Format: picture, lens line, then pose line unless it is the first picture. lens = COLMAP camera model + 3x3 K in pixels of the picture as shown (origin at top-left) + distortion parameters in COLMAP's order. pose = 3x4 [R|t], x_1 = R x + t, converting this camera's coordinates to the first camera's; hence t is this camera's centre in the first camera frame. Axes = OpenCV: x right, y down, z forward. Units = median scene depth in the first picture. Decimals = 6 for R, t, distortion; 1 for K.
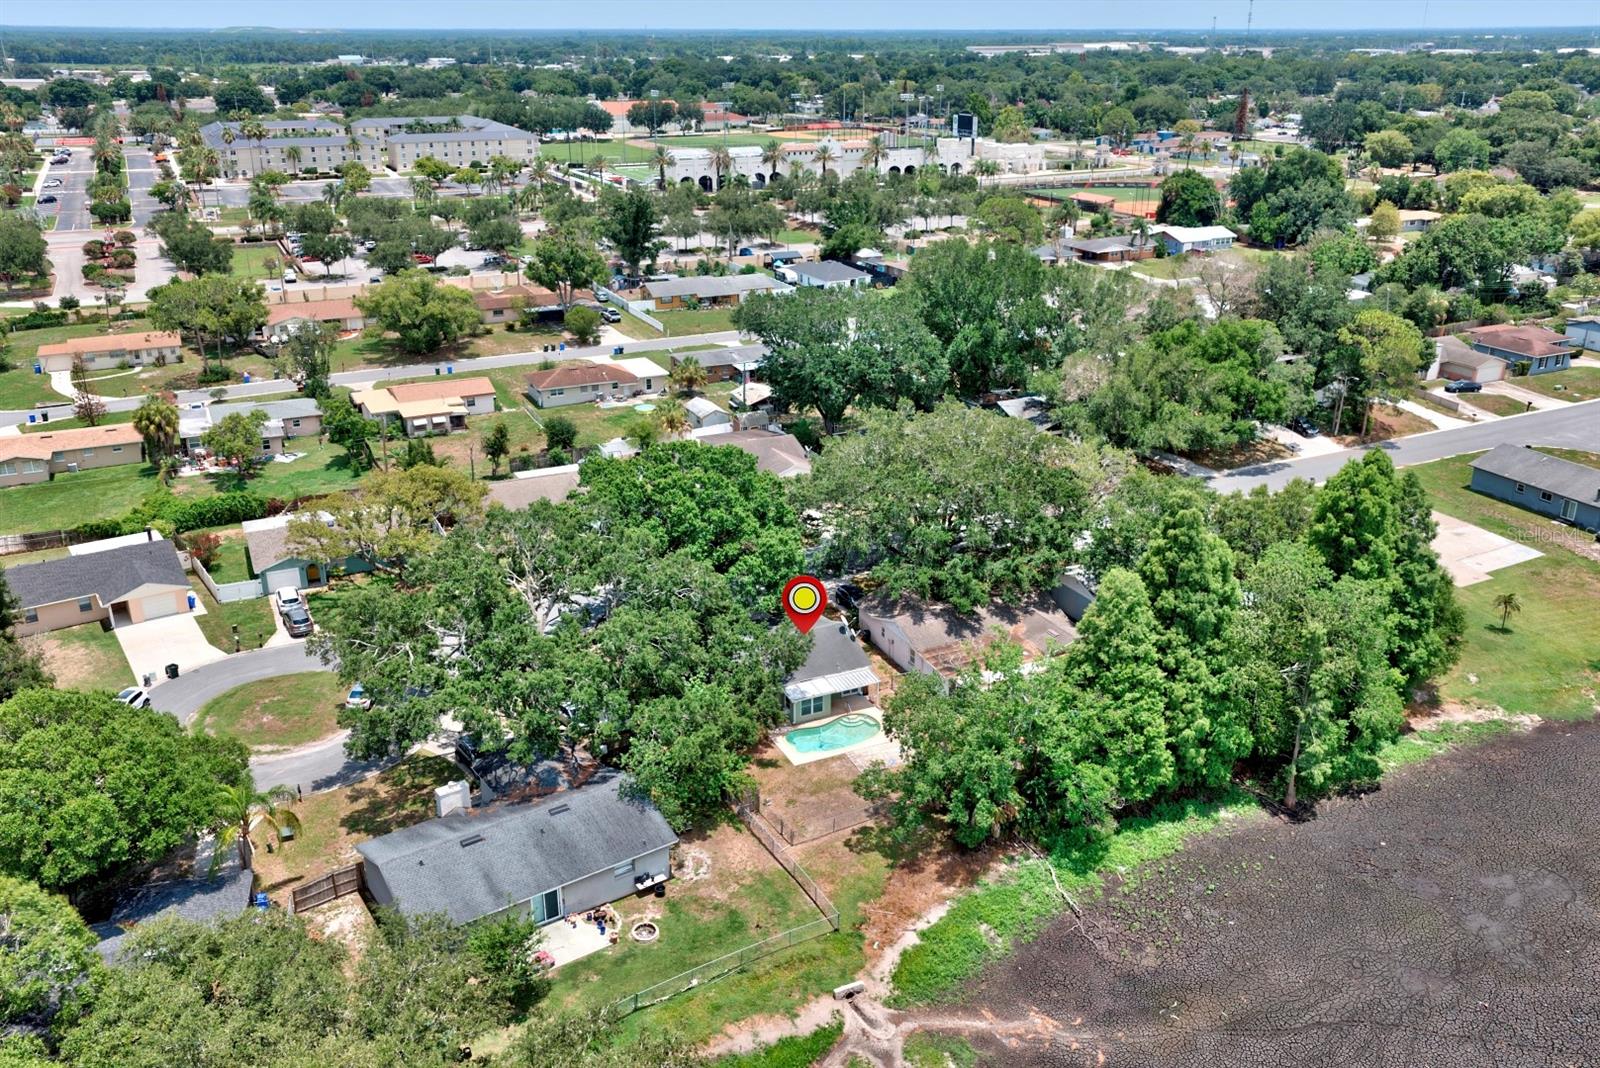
lens RADIAL K [[1305.5, 0, 794.7], [0, 1305.5, 515.1], [0, 0, 1]] dist [0.043114, -0.099901]
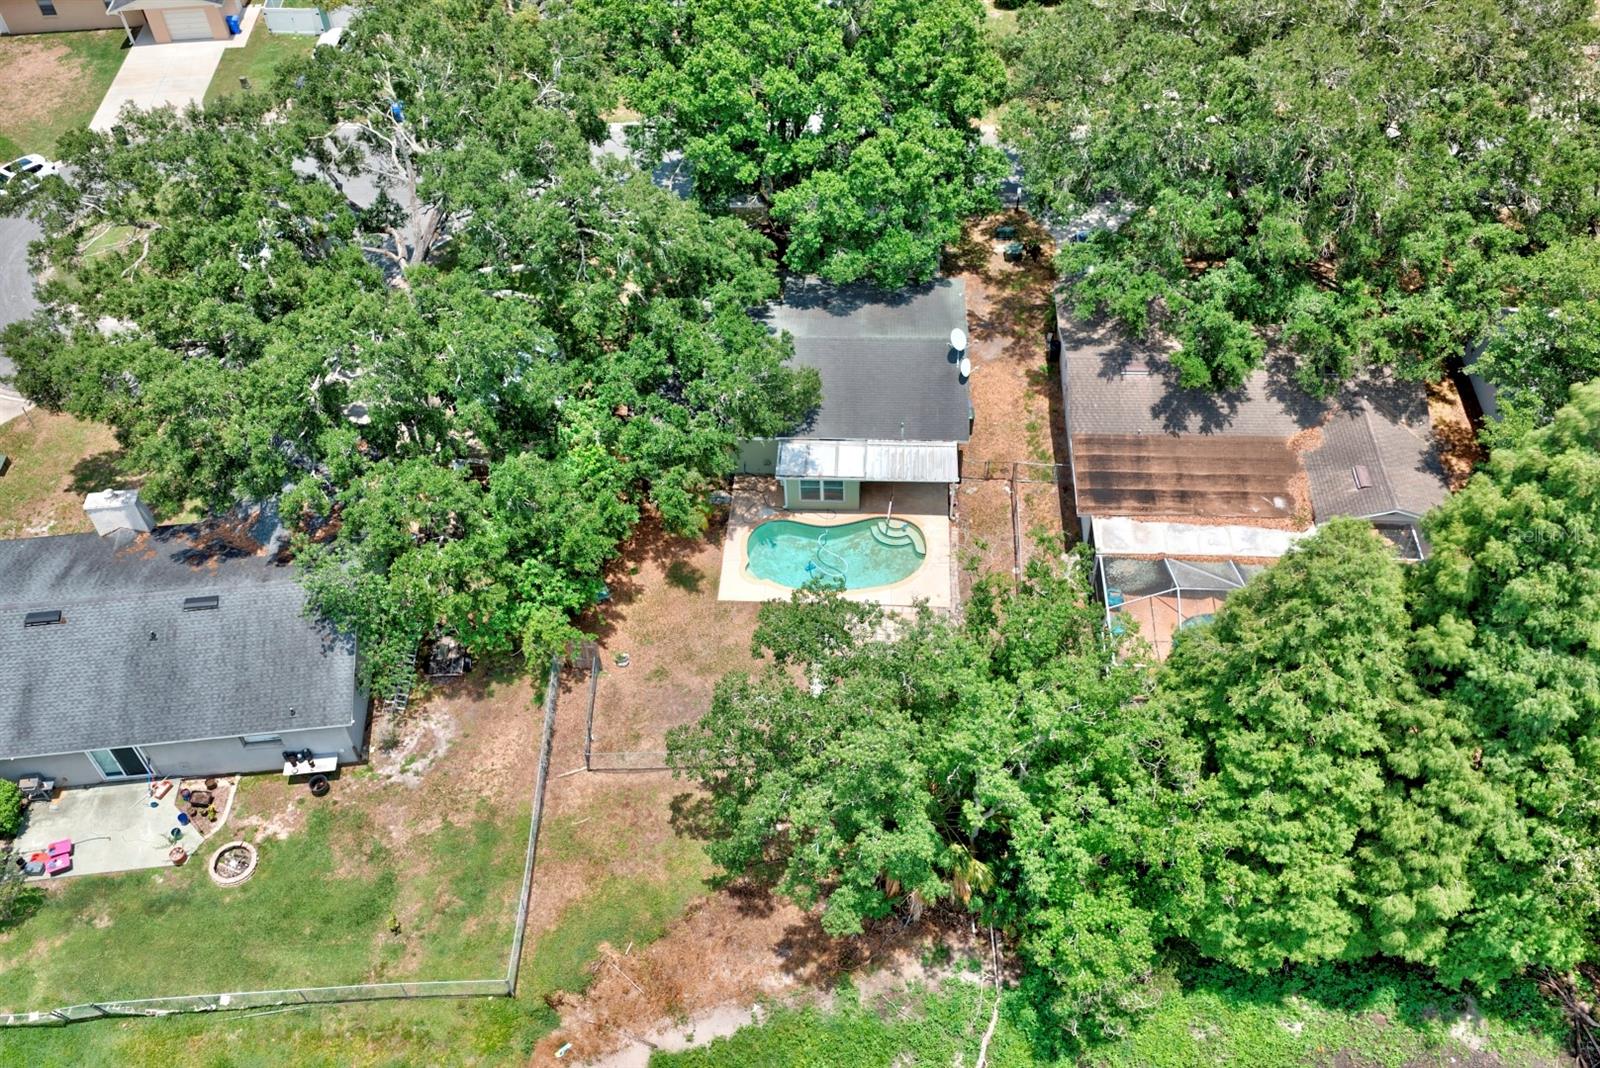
lens RADIAL K [[1381.4, 0, 800.0], [0, 1381.4, 534.0], [0, 0, 1]] dist [0.069124, -0.112350]
pose [[0.874005, 0.329387, -0.357240, 0.142665], [-0.141504, 0.875852, 0.461367, -0.069287], [0.464857, -0.352686, 0.812108, 0.329758]]
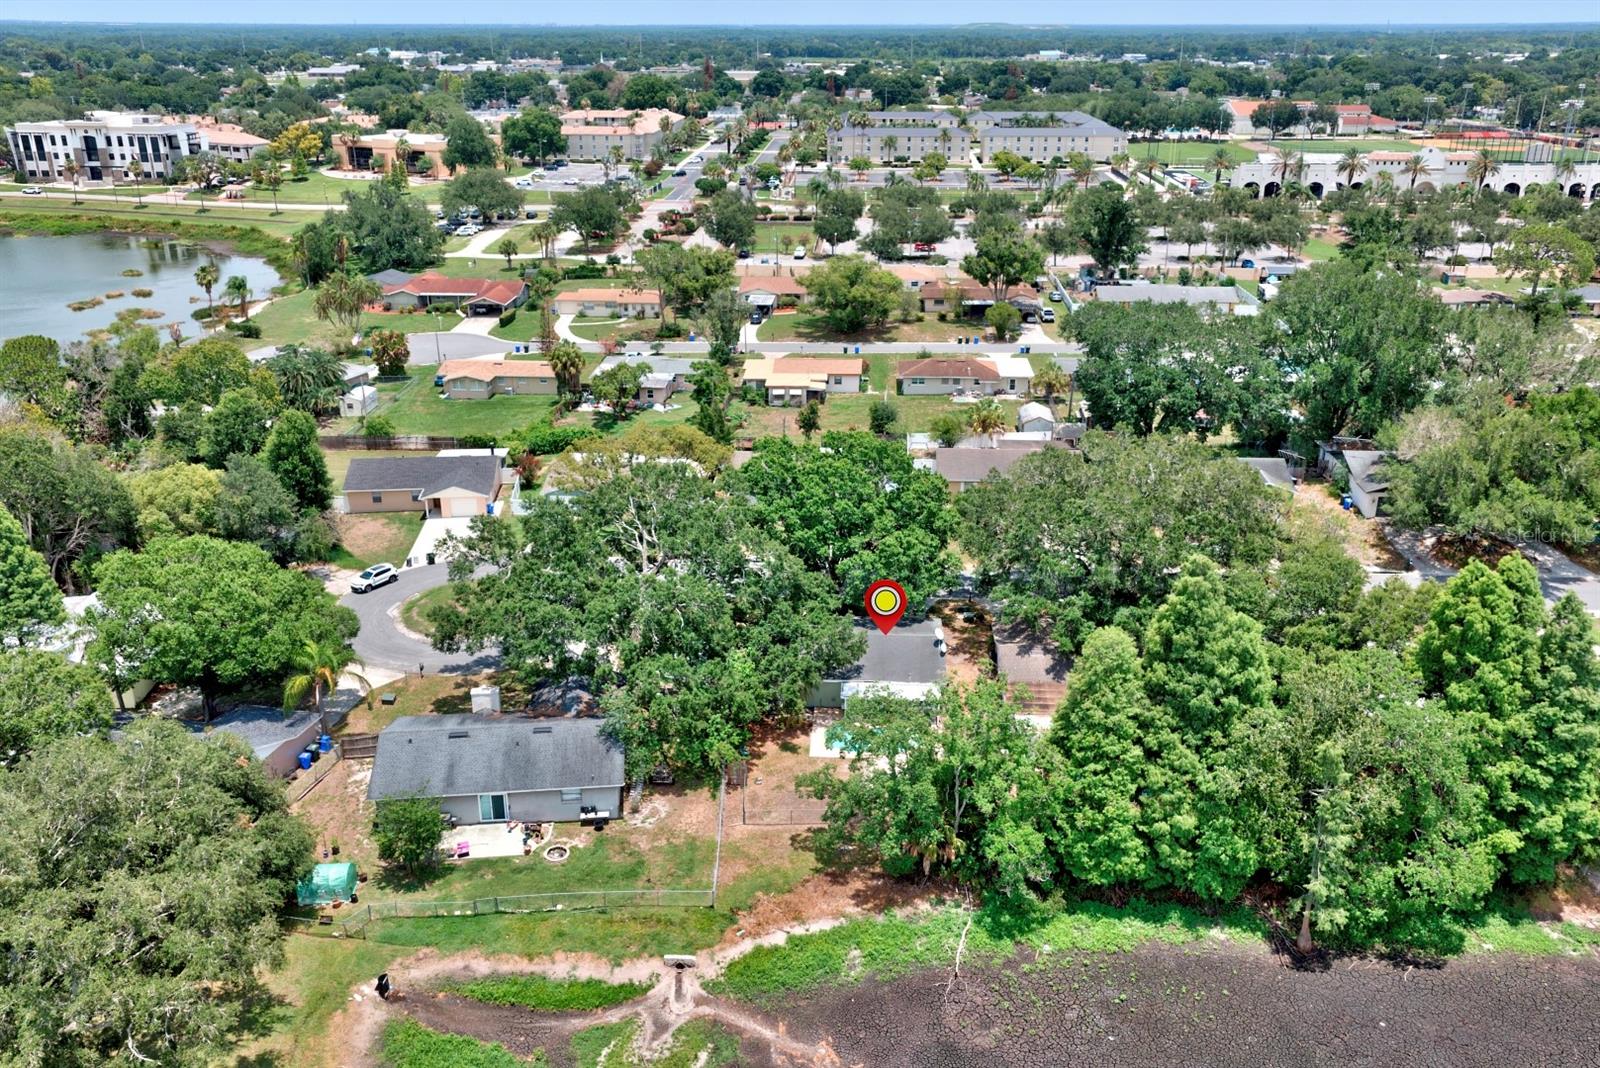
lens RADIAL K [[1301.4, 0, 800.0], [0, 1301.4, 534.0], [0, 0, 1]] dist [0.049028, -0.090721]
pose [[0.875015, 0.175820, -0.451040, 0.254789], [-0.168653, 0.984060, 0.056412, -0.020616], [0.453768, 0.026708, 0.890719, 0.055662]]
